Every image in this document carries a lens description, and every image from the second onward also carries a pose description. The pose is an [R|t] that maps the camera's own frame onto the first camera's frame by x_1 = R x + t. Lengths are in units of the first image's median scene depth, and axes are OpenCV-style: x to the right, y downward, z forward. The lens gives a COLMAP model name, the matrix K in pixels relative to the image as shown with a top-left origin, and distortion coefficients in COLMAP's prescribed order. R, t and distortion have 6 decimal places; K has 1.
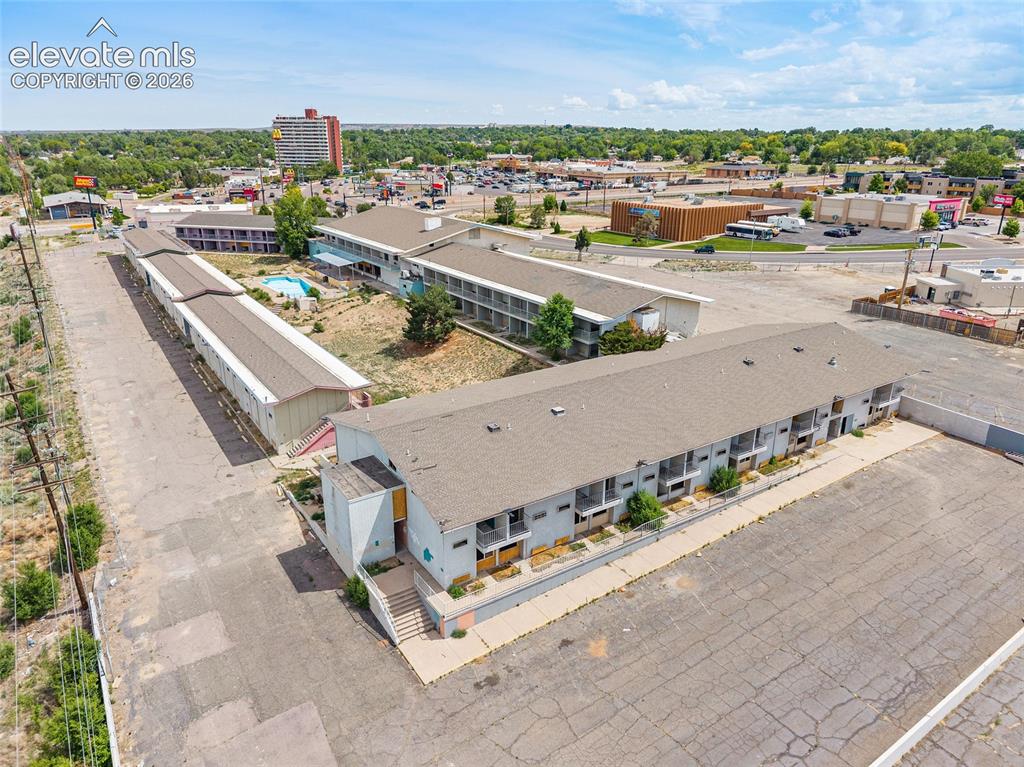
lens RADIAL K [[694.1, 0, 512.0], [0, 694.1, 383.5], [0, 0, 1]] dist [0.048504, -0.075166]
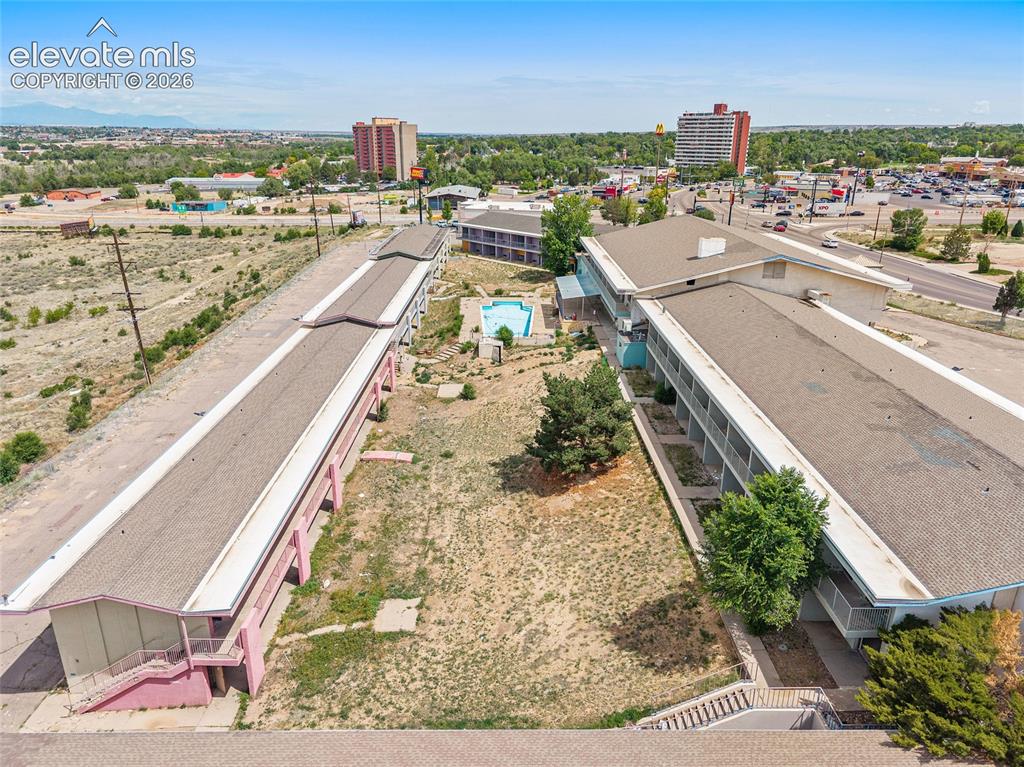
lens RADIAL K [[689.8, 0, 512.0], [0, 689.8, 383.5], [0, 0, 1]] dist [0.067491, -0.075525]
pose [[0.835713, 0.183057, -0.517758, 0.022861], [-0.185316, 0.981511, 0.047901, -0.029574], [0.516954, 0.055917, 0.854185, 0.106155]]
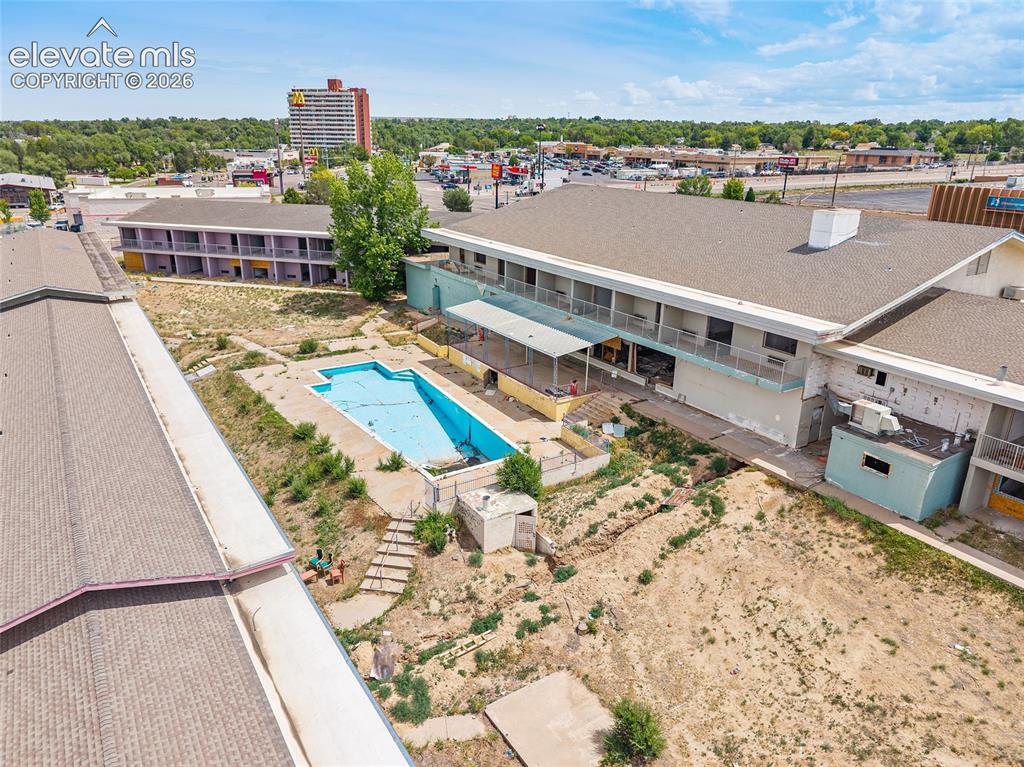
lens RADIAL K [[694.1, 0, 512.0], [0, 694.1, 383.5], [0, 0, 1]] dist [0.048504, -0.075166]
pose [[0.999940, 0.009708, -0.005035, -0.073178], [-0.009688, 0.999945, 0.003999, -0.042776], [0.005073, -0.003950, 0.999979, 0.184467]]
